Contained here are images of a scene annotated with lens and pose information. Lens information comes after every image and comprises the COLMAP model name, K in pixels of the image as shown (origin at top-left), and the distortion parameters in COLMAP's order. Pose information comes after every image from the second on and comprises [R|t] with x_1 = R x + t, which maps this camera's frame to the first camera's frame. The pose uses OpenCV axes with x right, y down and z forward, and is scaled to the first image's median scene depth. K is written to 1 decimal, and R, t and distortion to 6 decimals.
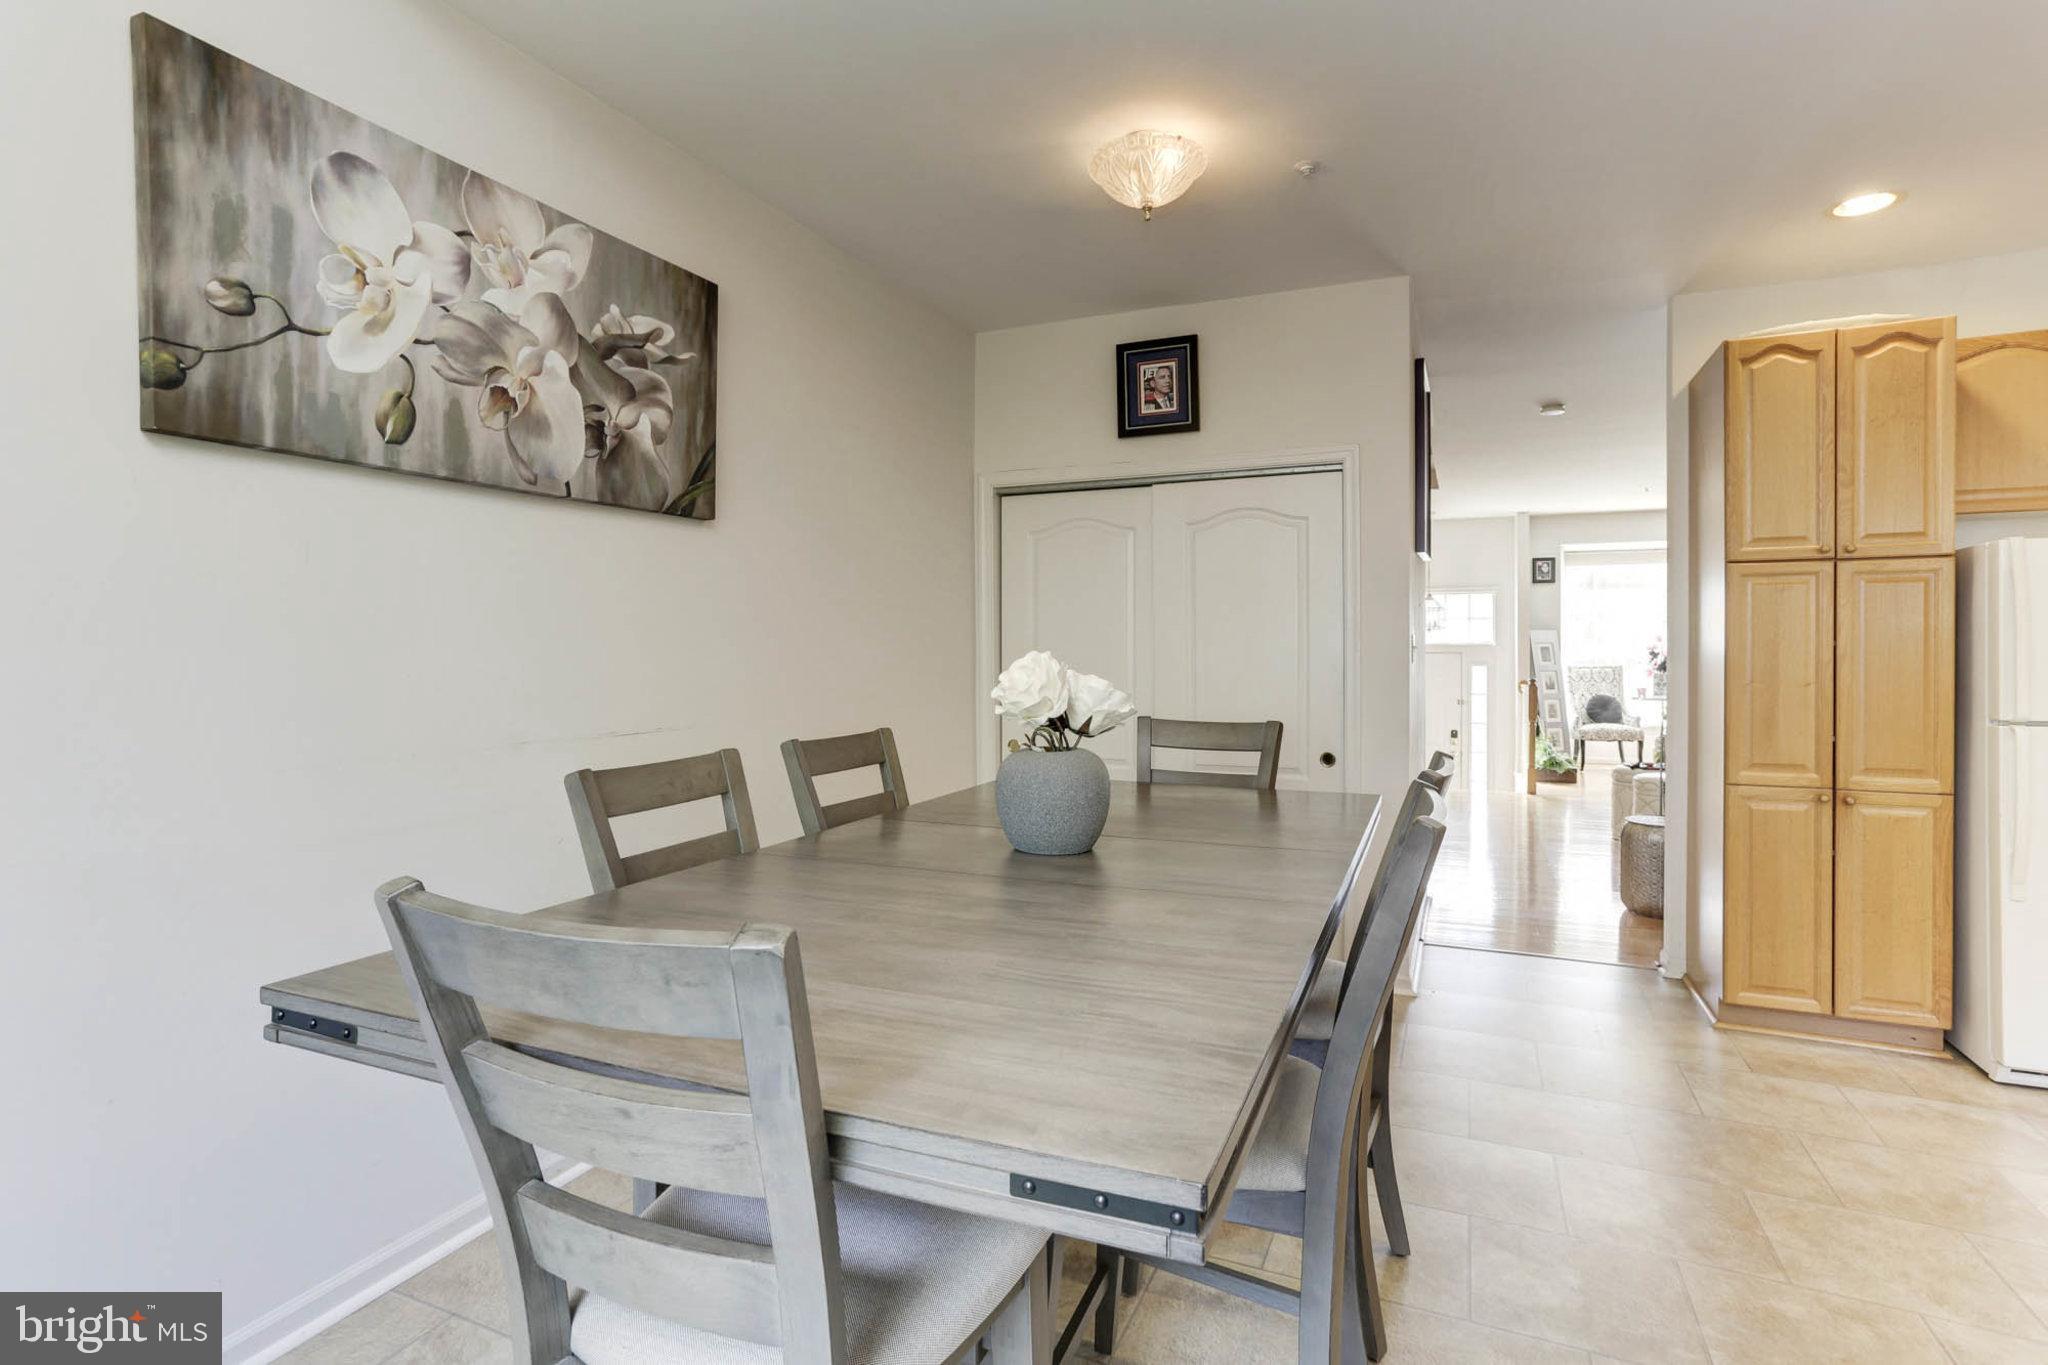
lens RADIAL K [[1003.8, 0, 1033.2], [0, 1003.8, 658.7], [0, 0, 1]] dist [-0.028803, 0.020849]
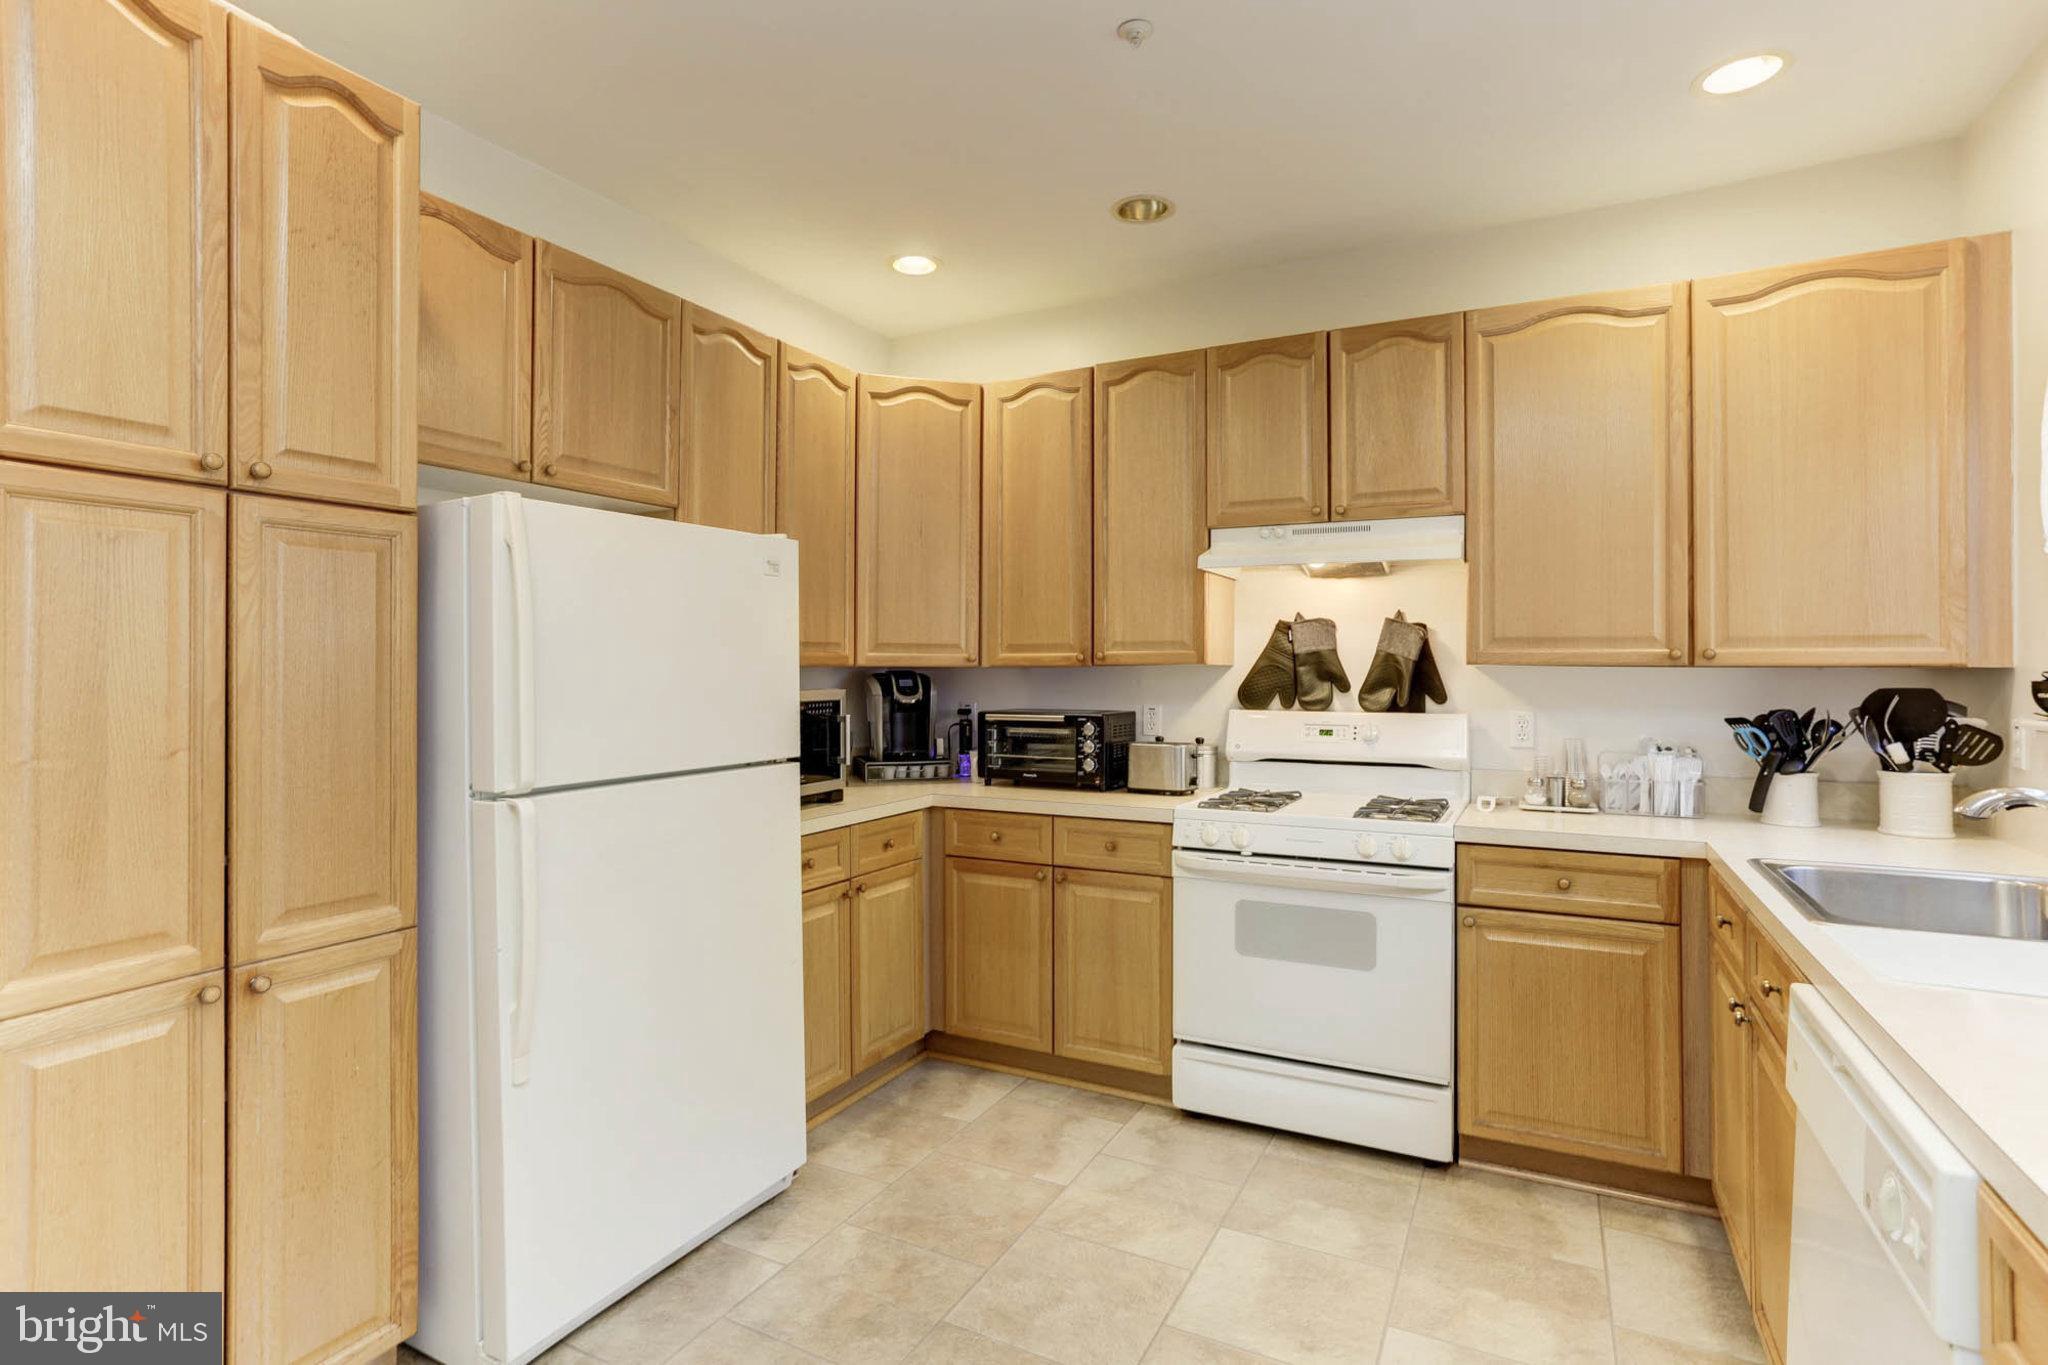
lens RADIAL K [[1003.8, 0, 1026.5], [0, 1003.8, 660.1], [0, 0, 1]] dist [-0.028803, 0.020849]
pose [[0.047342, 0.007765, 0.998849, 0.440692], [0.010779, 0.999908, -0.008284, -0.011526], [-0.998821, 0.011159, 0.047254, 0.754975]]
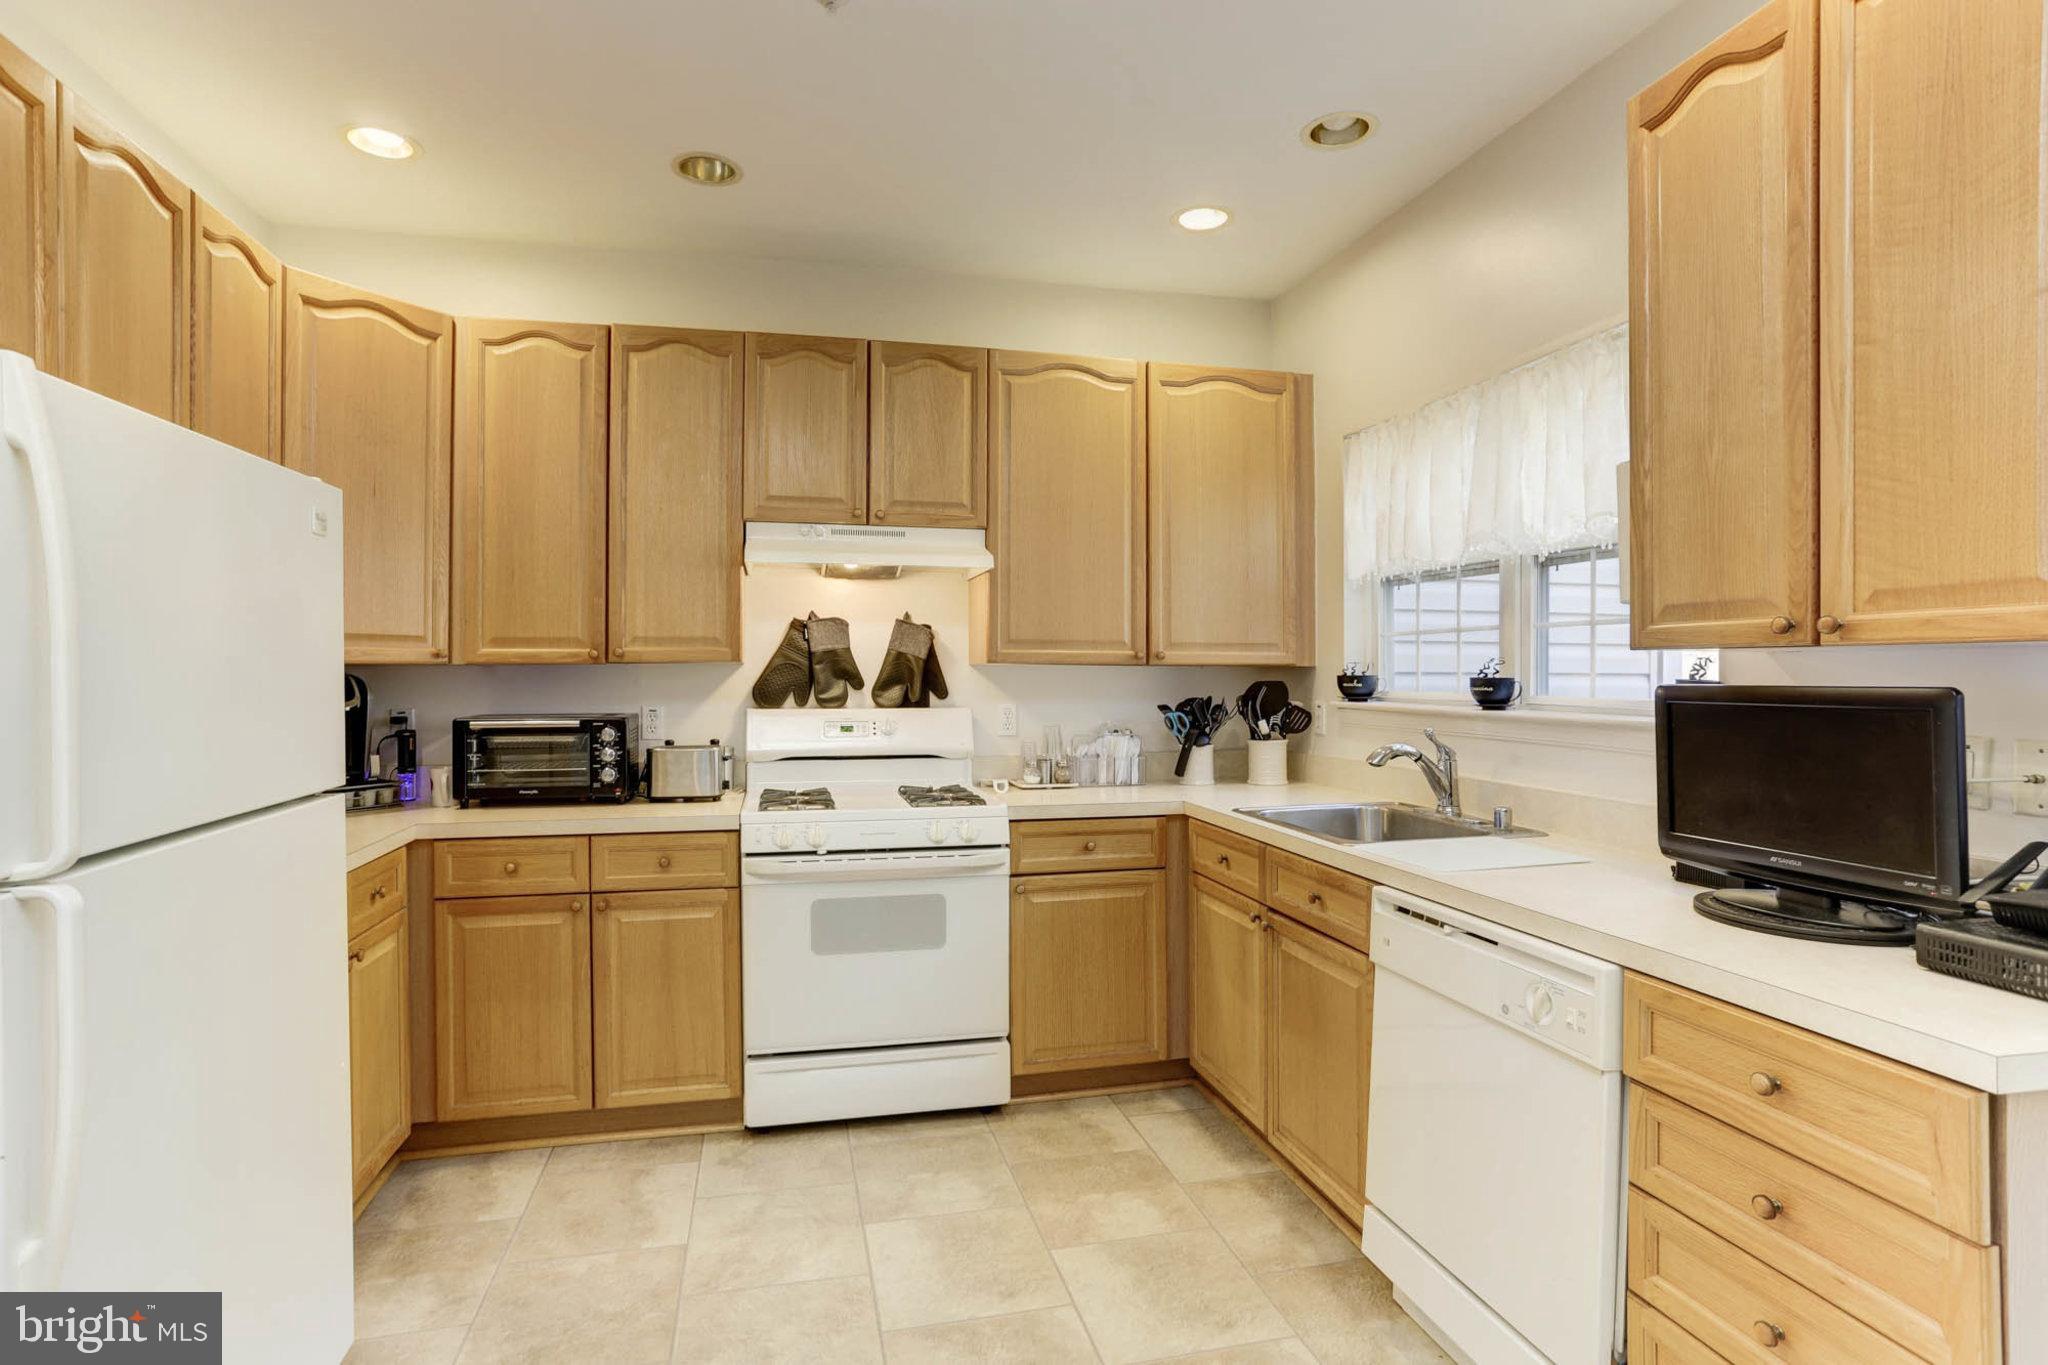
lens RADIAL K [[1003.8, 0, 978.7], [0, 1003.8, 671.4], [0, 0, 1]] dist [-0.028803, 0.020849]
pose [[-0.595970, -0.002595, 0.803003, 0.577162], [0.007899, 0.999927, 0.009094, -0.011881], [-0.802968, 0.011763, -0.595906, 1.096309]]
